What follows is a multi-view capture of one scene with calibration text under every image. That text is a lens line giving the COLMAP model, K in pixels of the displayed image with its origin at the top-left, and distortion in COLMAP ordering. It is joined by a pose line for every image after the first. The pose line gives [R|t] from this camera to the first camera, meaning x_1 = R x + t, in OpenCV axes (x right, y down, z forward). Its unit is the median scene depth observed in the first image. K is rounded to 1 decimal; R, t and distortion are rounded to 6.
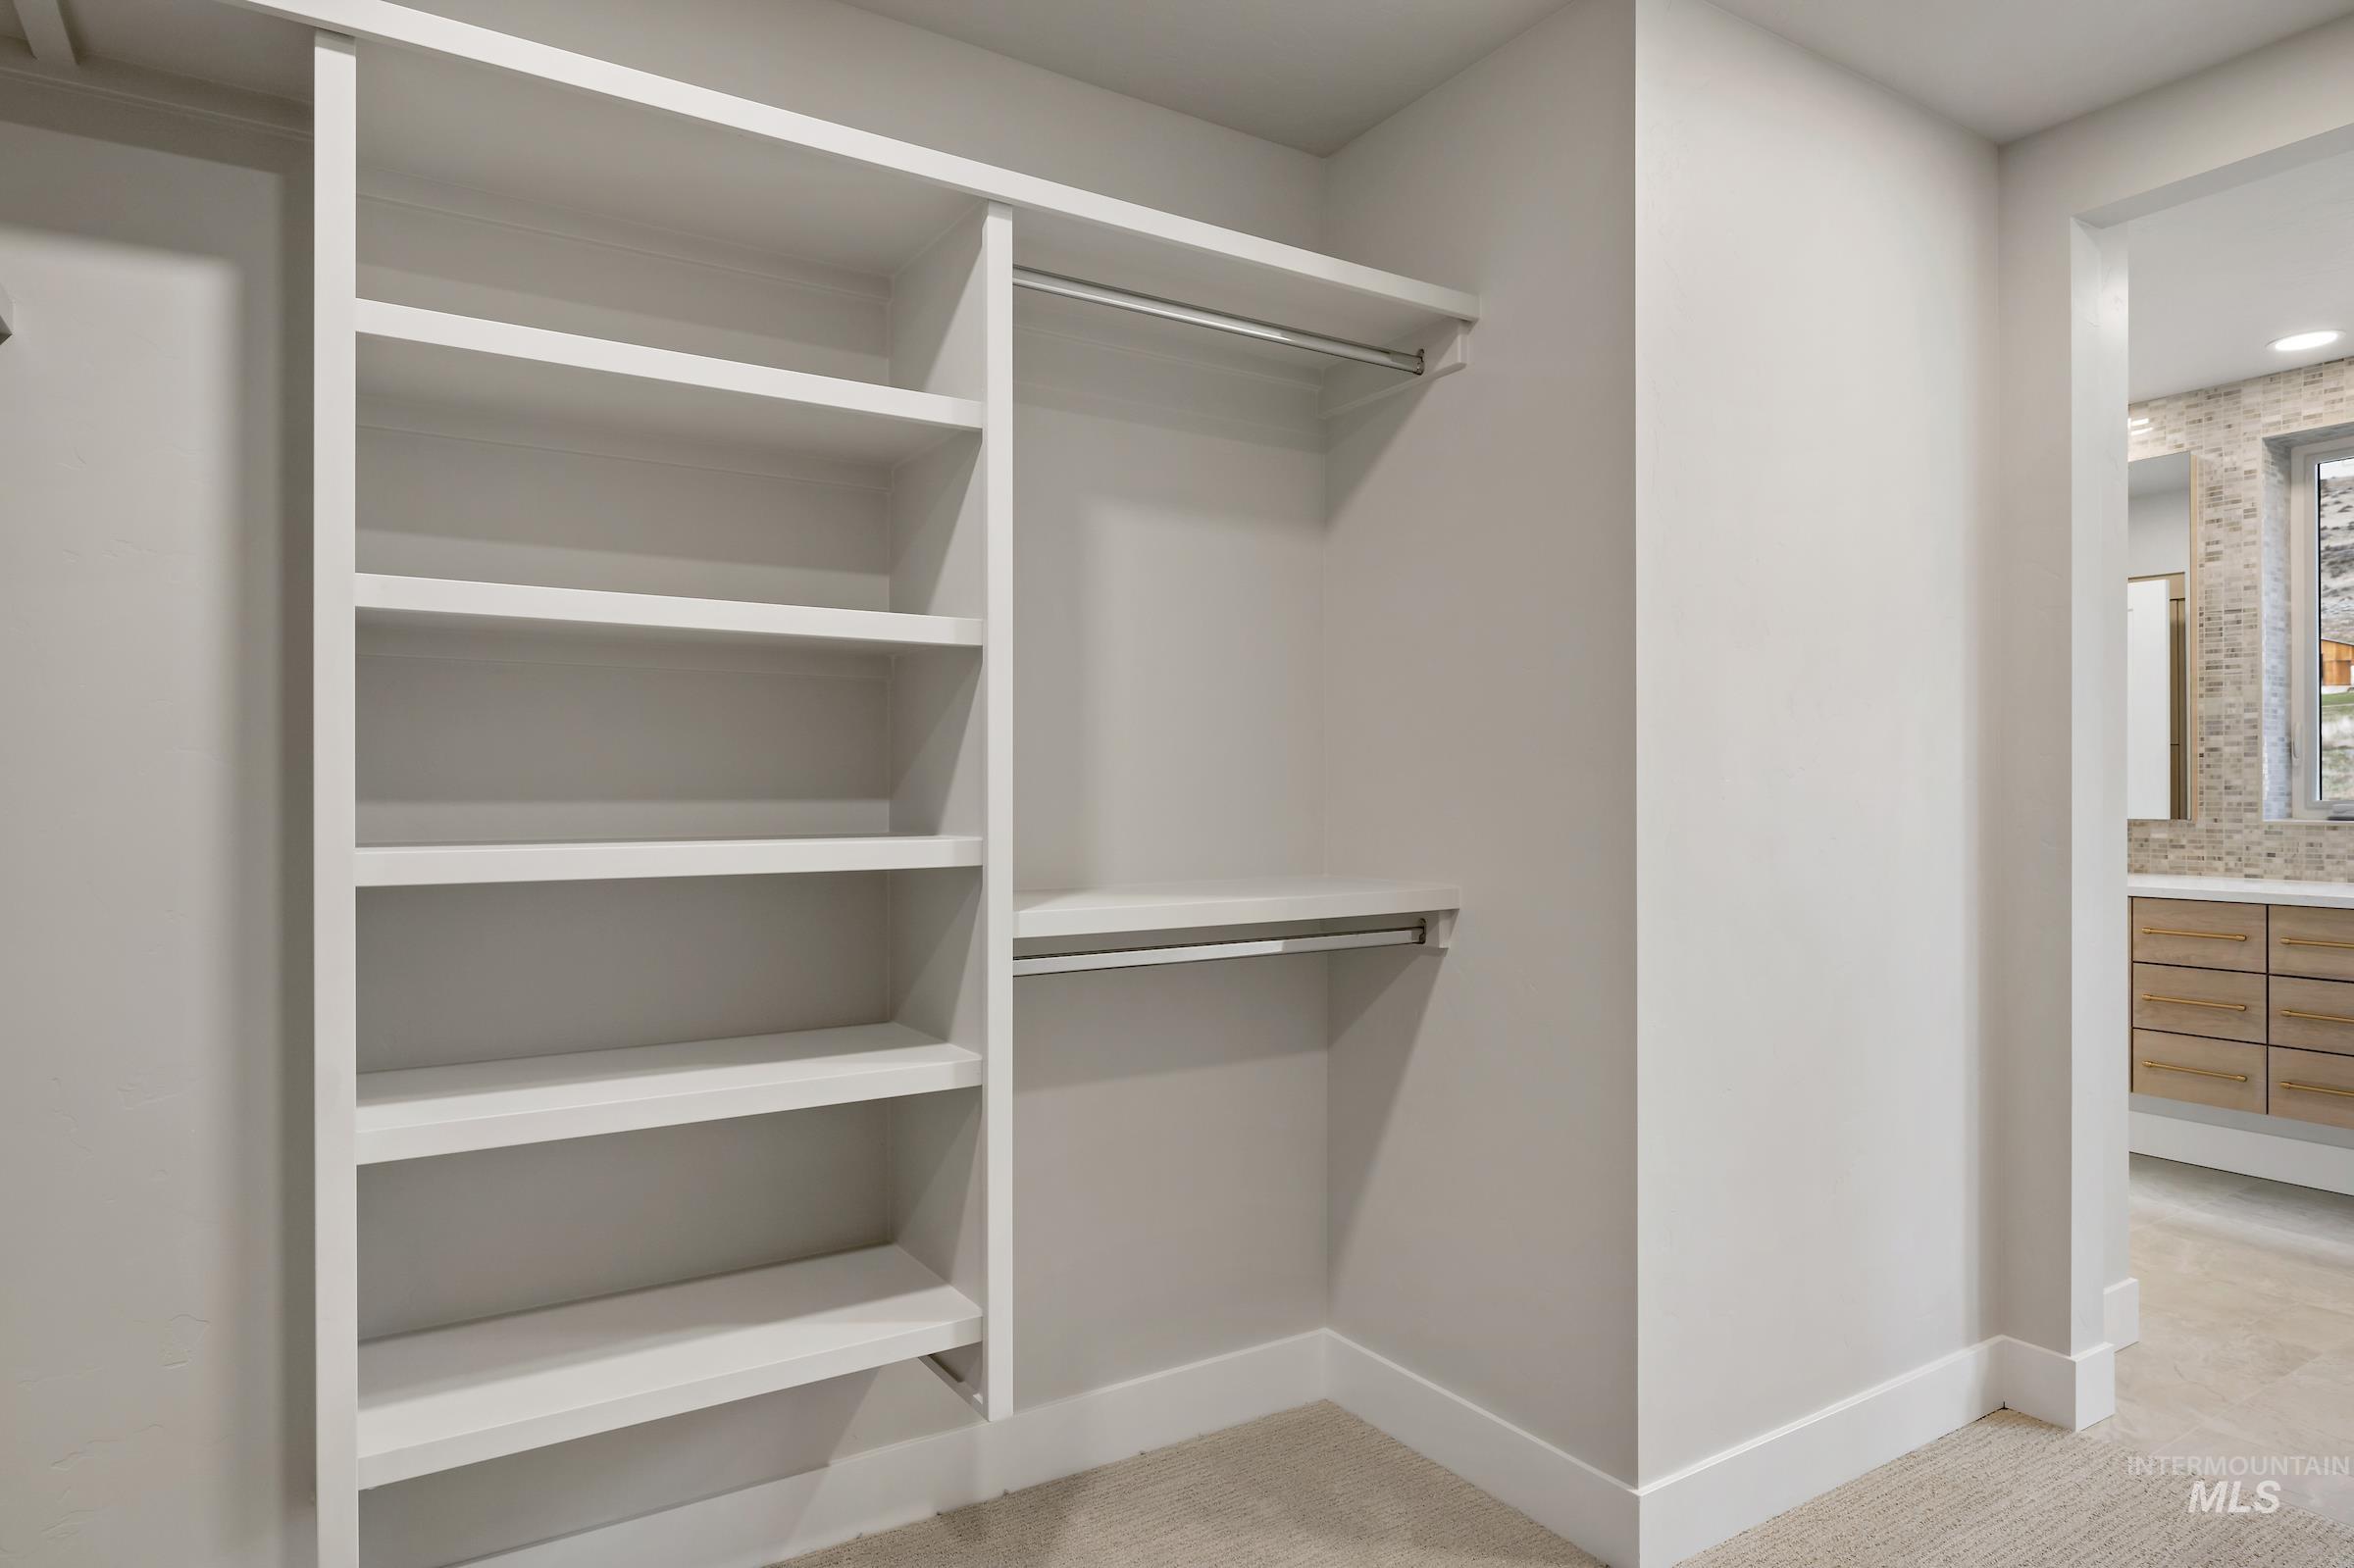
lens RADIAL K [[1356.7, 0, 1197.5], [0, 1356.7, 796.5], [0, 0, 1]] dist [-0.004705, -0.001604]
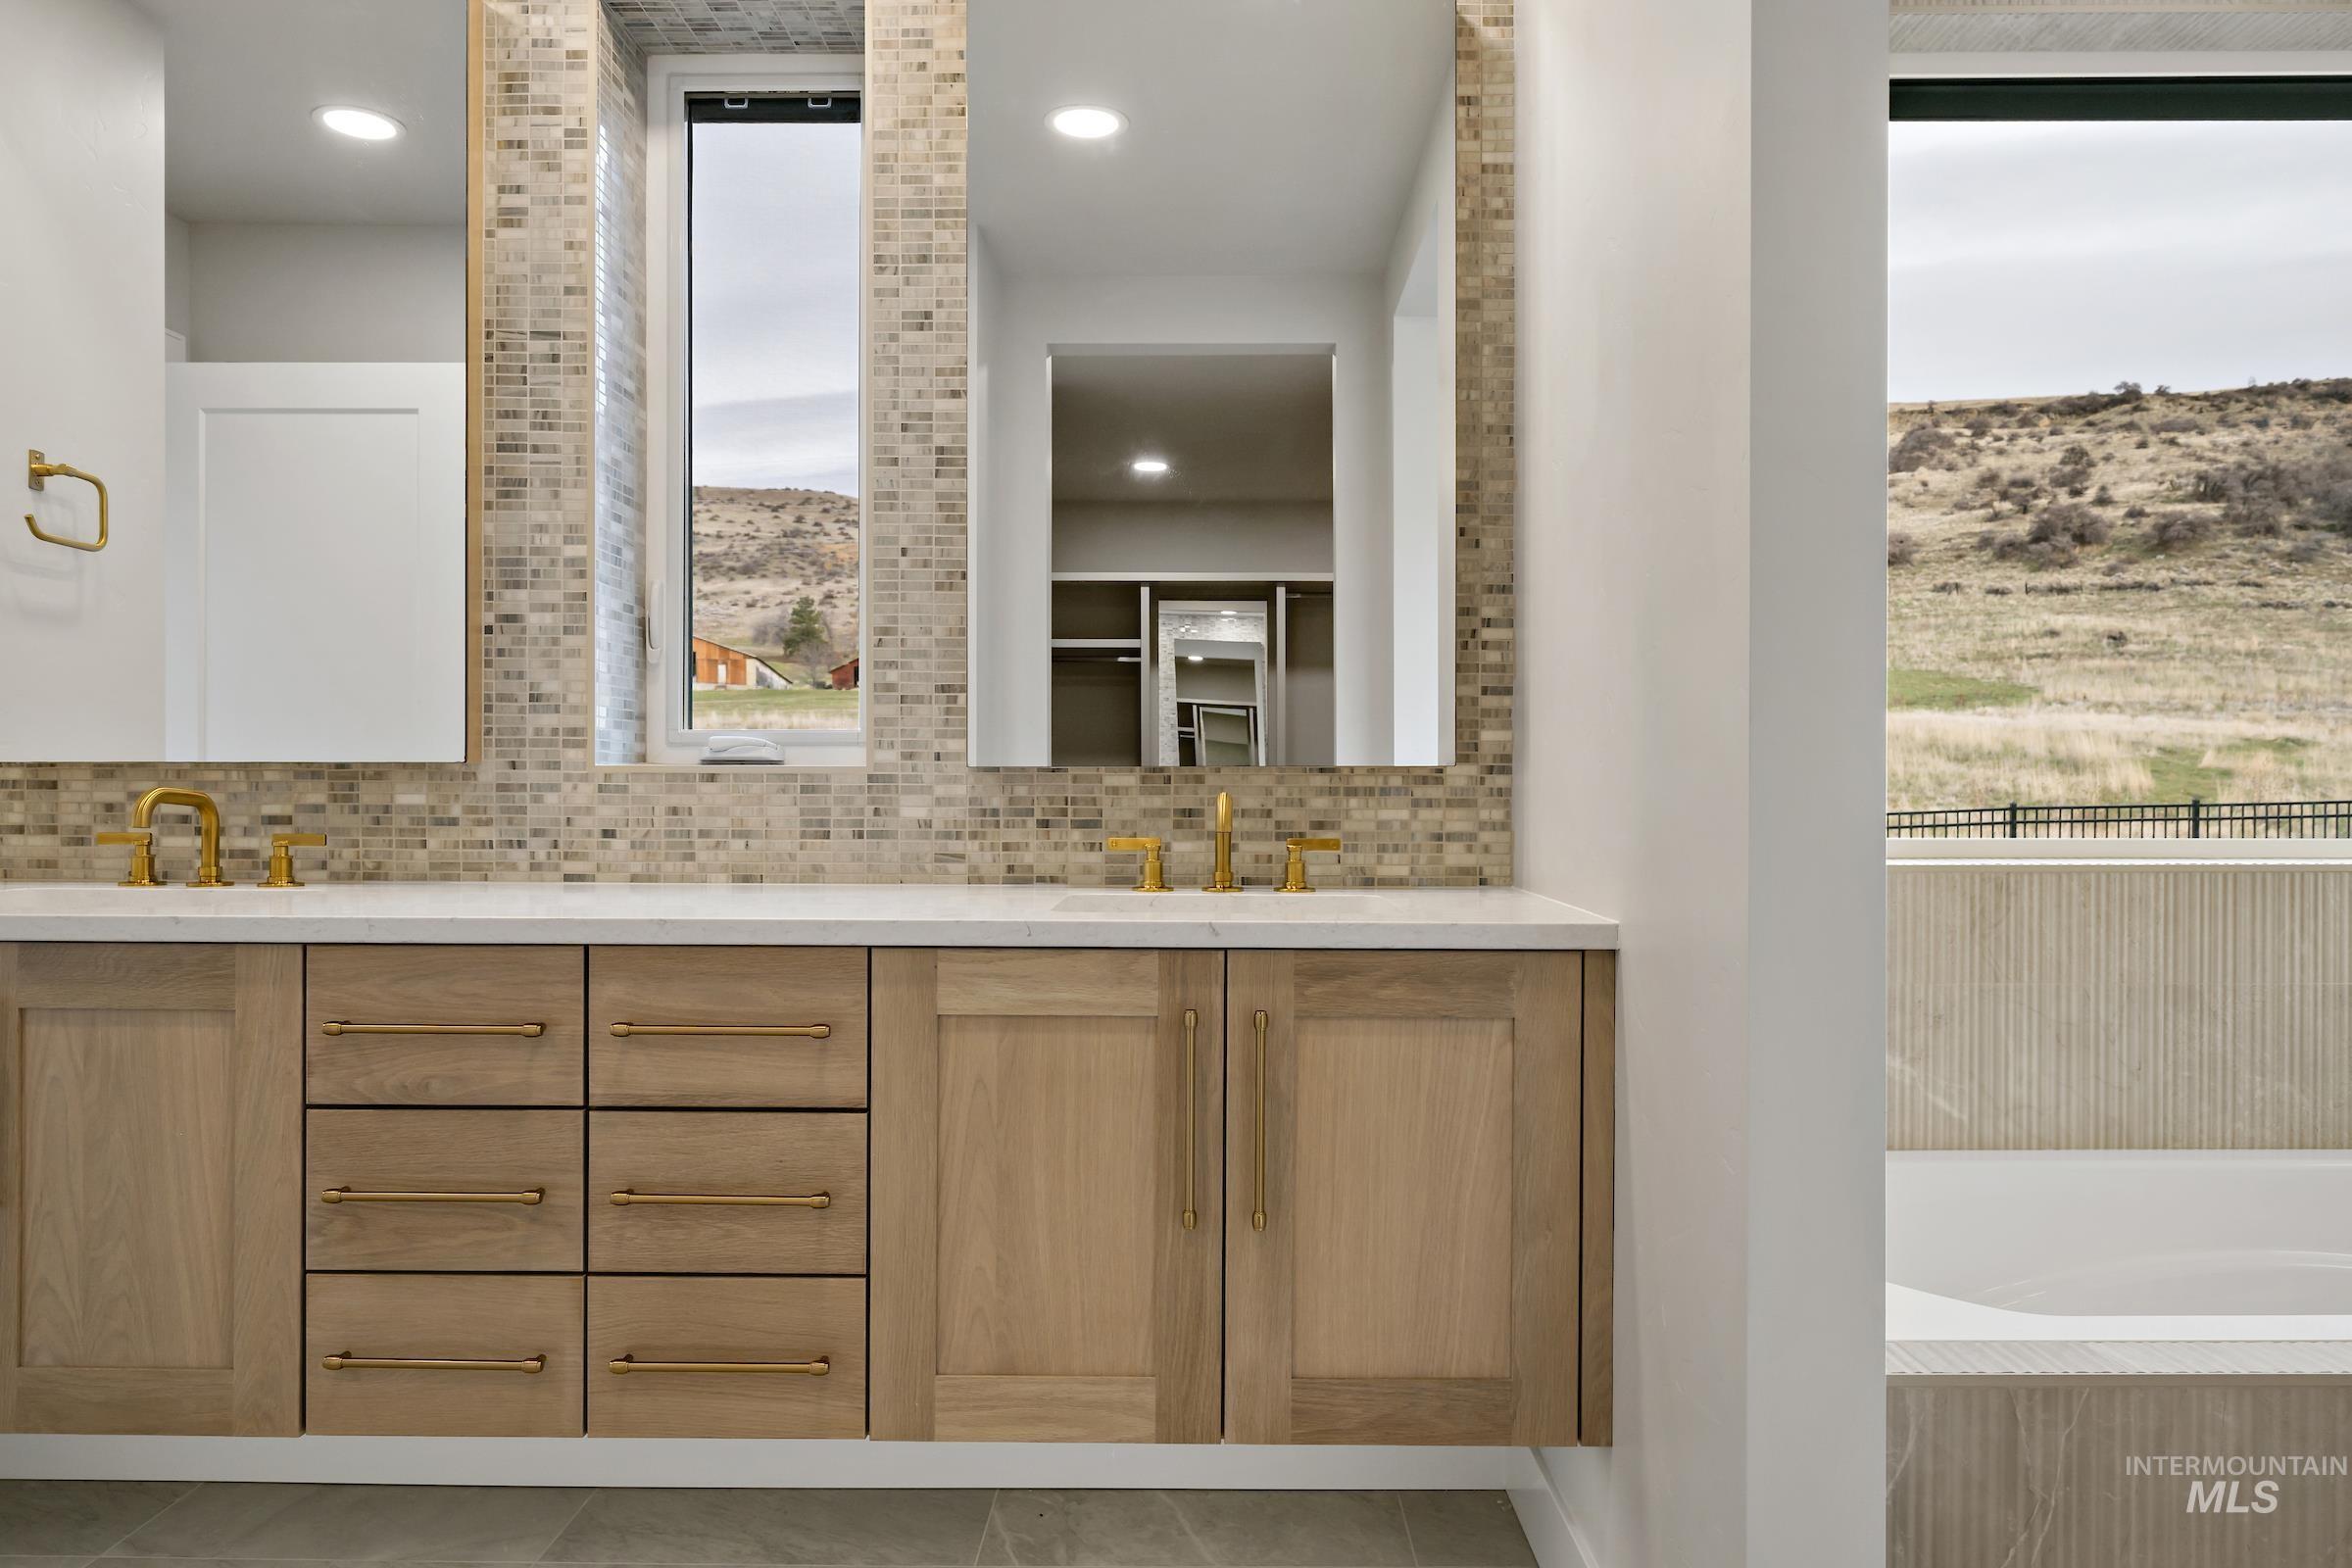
lens RADIAL K [[1624.2, 0, 1174.0], [0, 1624.2, 790.7], [0, 0, 1]] dist [0.001083, -0.010142]
pose [[0.556049, 0.003500, 0.831142, 0.406871], [-0.001016, 0.999993, -0.003531, 0.028832], [-0.831149, 0.001119, 0.556048, 0.487549]]
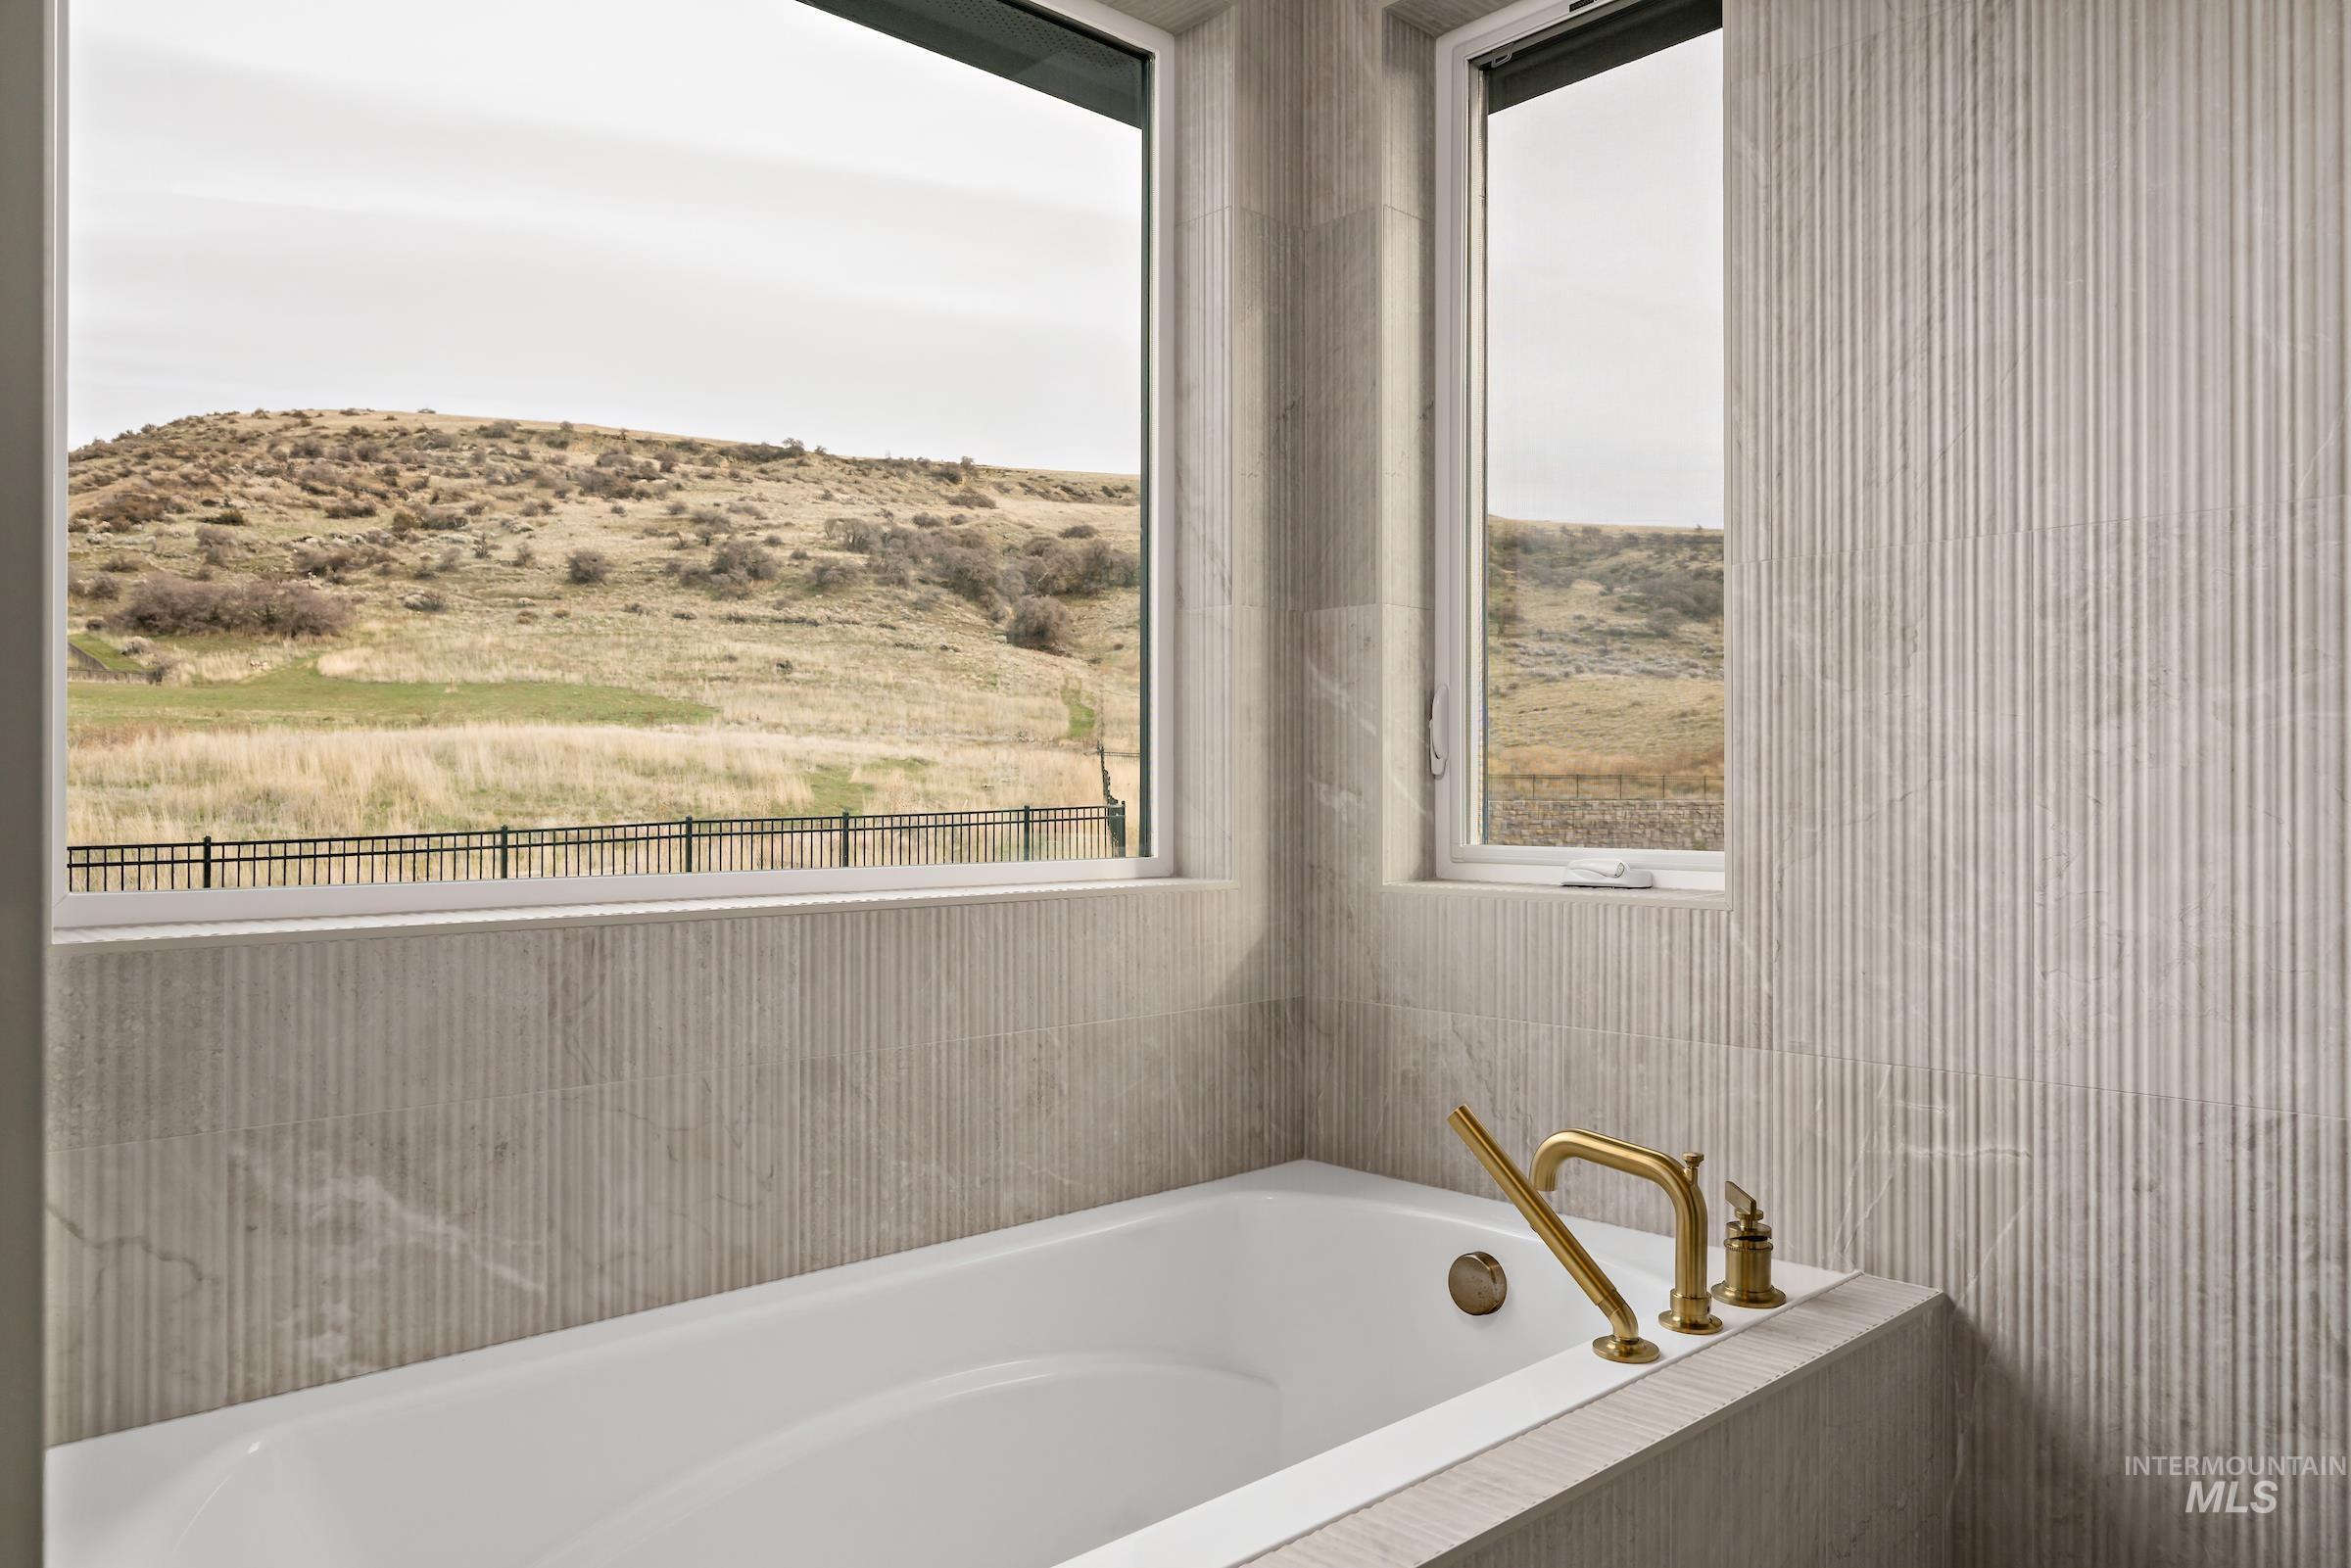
lens RADIAL K [[1623.3, 0, 1199.5], [0, 1623.3, 793.9], [0, 0, 1]] dist [0.001083, -0.010142]
pose [[-0.185258, 0.009098, 0.982648, 0.634811], [0.005415, 0.999951, -0.008237, 0.026701], [-0.982675, 0.003795, -0.185298, 0.490655]]
